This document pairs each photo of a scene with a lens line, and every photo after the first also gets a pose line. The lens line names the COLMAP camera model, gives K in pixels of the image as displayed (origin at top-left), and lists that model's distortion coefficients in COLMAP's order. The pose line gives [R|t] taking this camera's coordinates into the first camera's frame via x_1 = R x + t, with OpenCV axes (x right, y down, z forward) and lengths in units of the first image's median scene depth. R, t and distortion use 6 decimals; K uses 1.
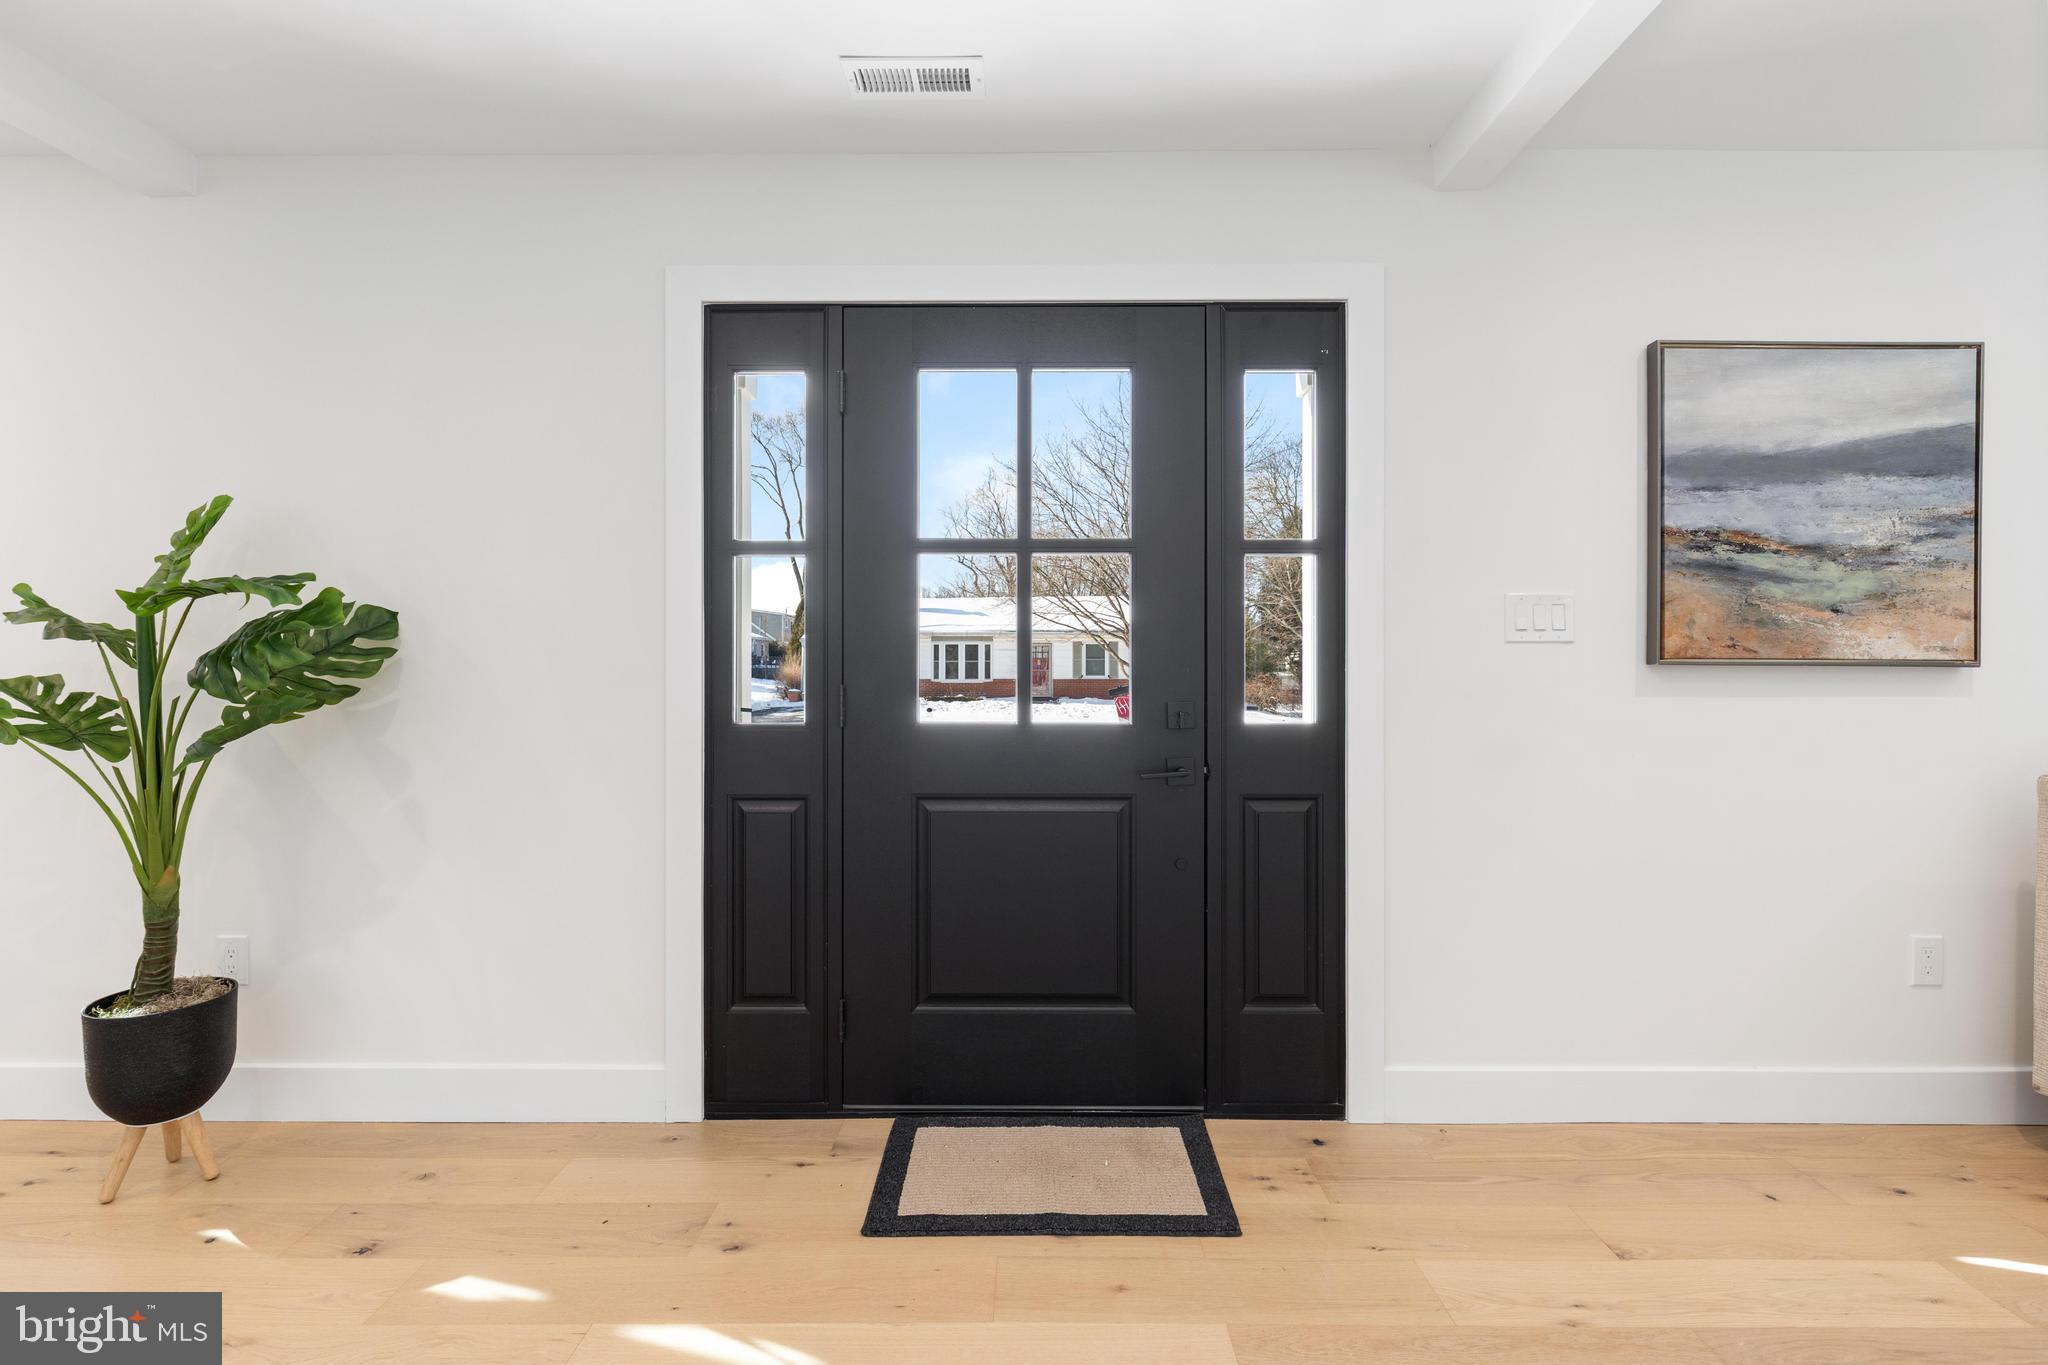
lens RADIAL K [[970.1, 0, 1016.4], [0, 970.1, 657.3], [0, 0, 1]] dist [-0.000775, -0.000089]
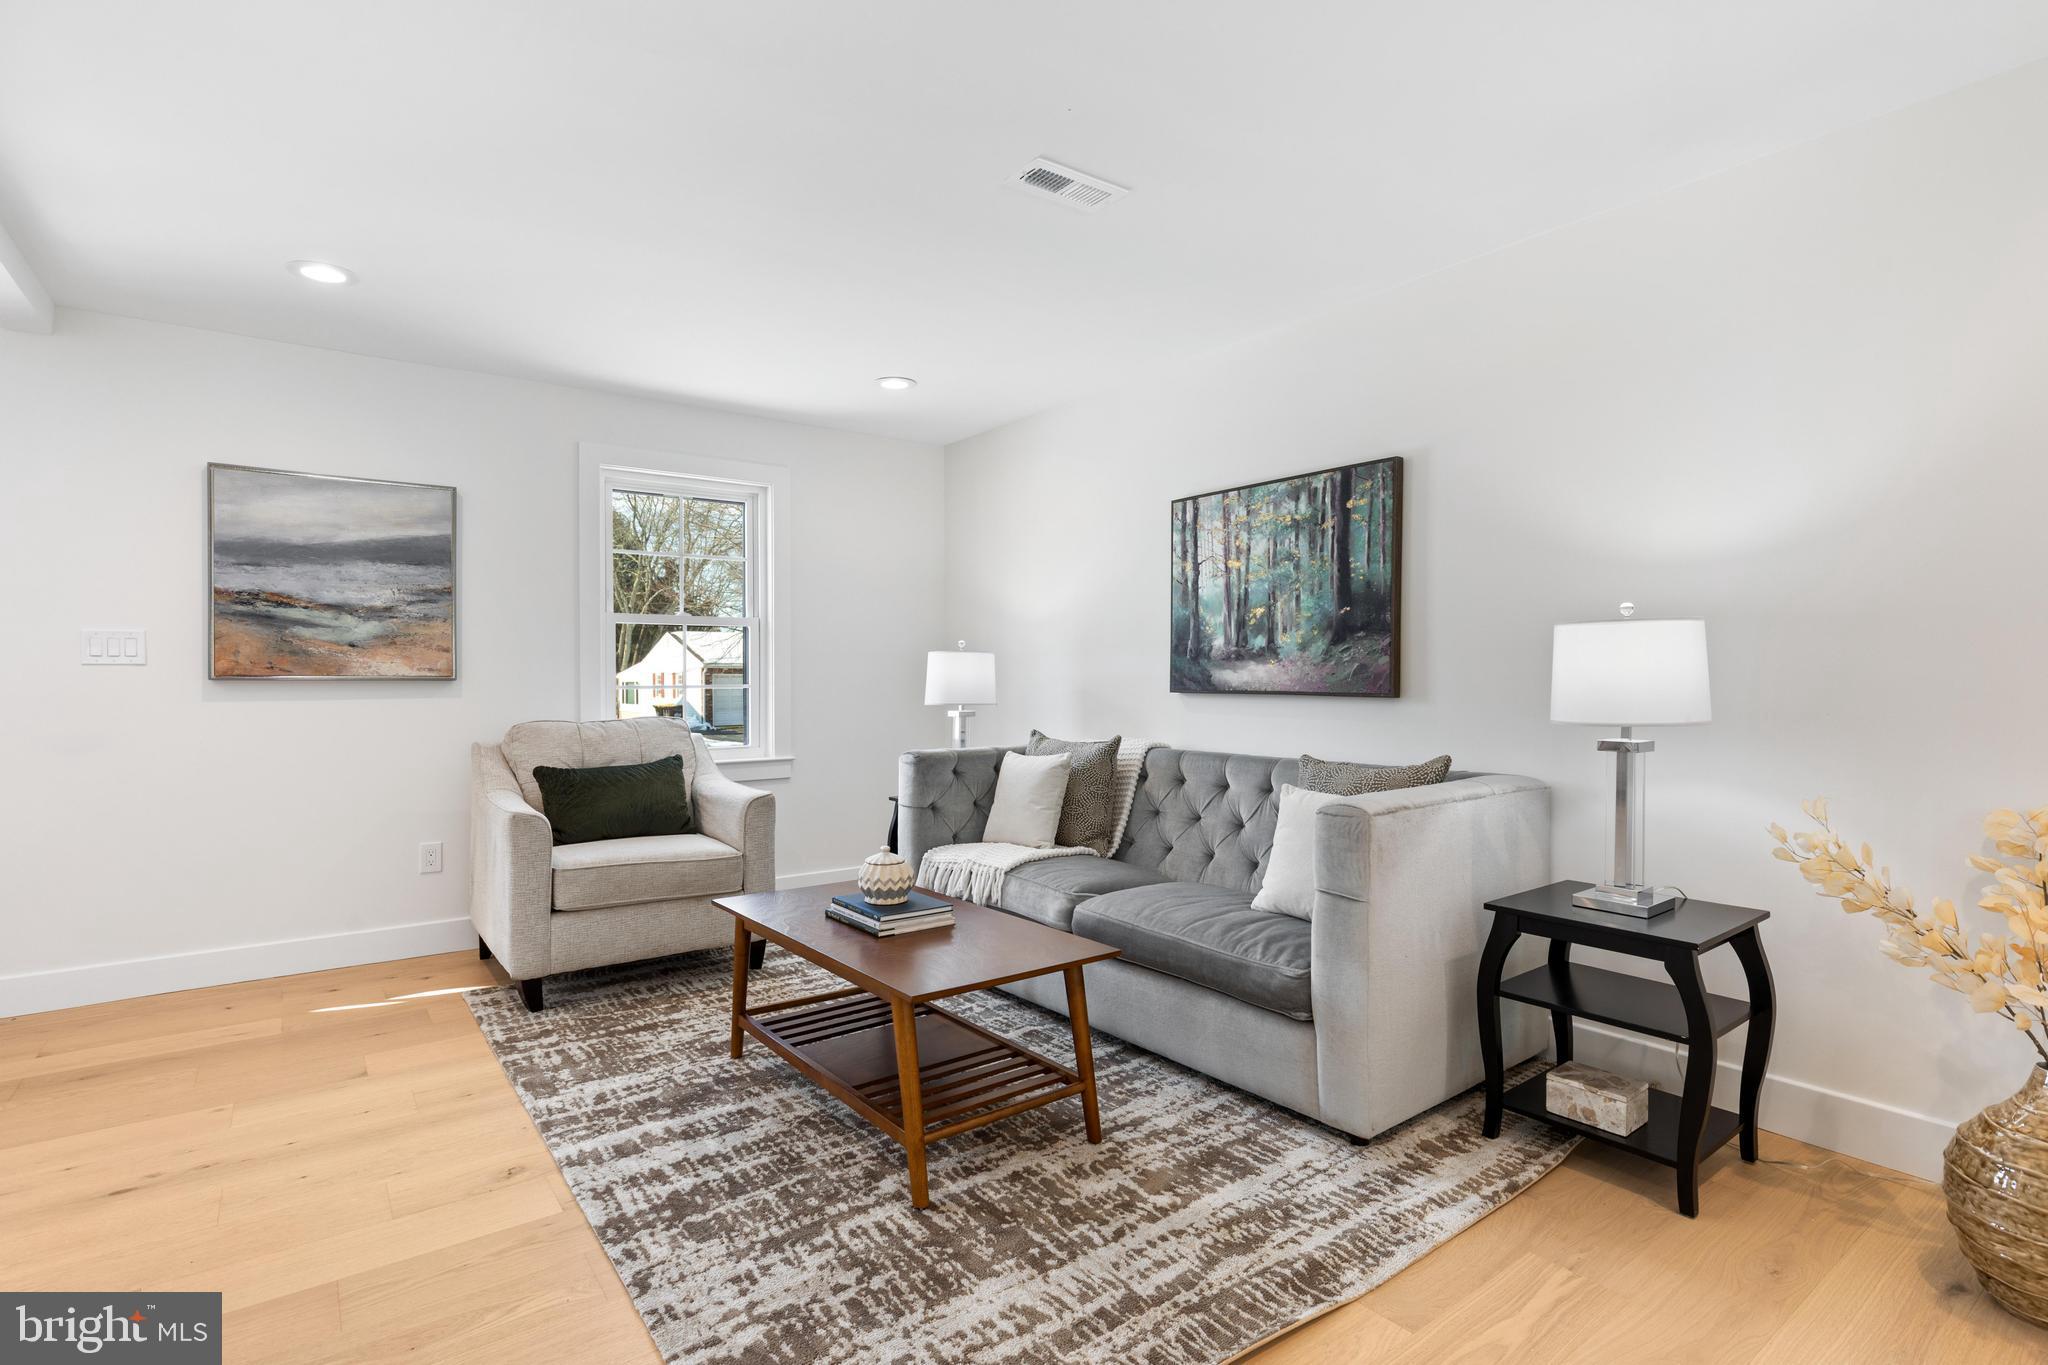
lens RADIAL K [[1007.0, 0, 1024.0], [0, 1007.0, 682.5], [0, 0, 1]] dist [-0.001373, -0.000352]
pose [[0.796317, -0.008053, 0.604826, 0.723318], [-0.001414, 0.999884, 0.015174, -0.013909], [-0.604878, -0.012939, 0.796213, -0.997173]]
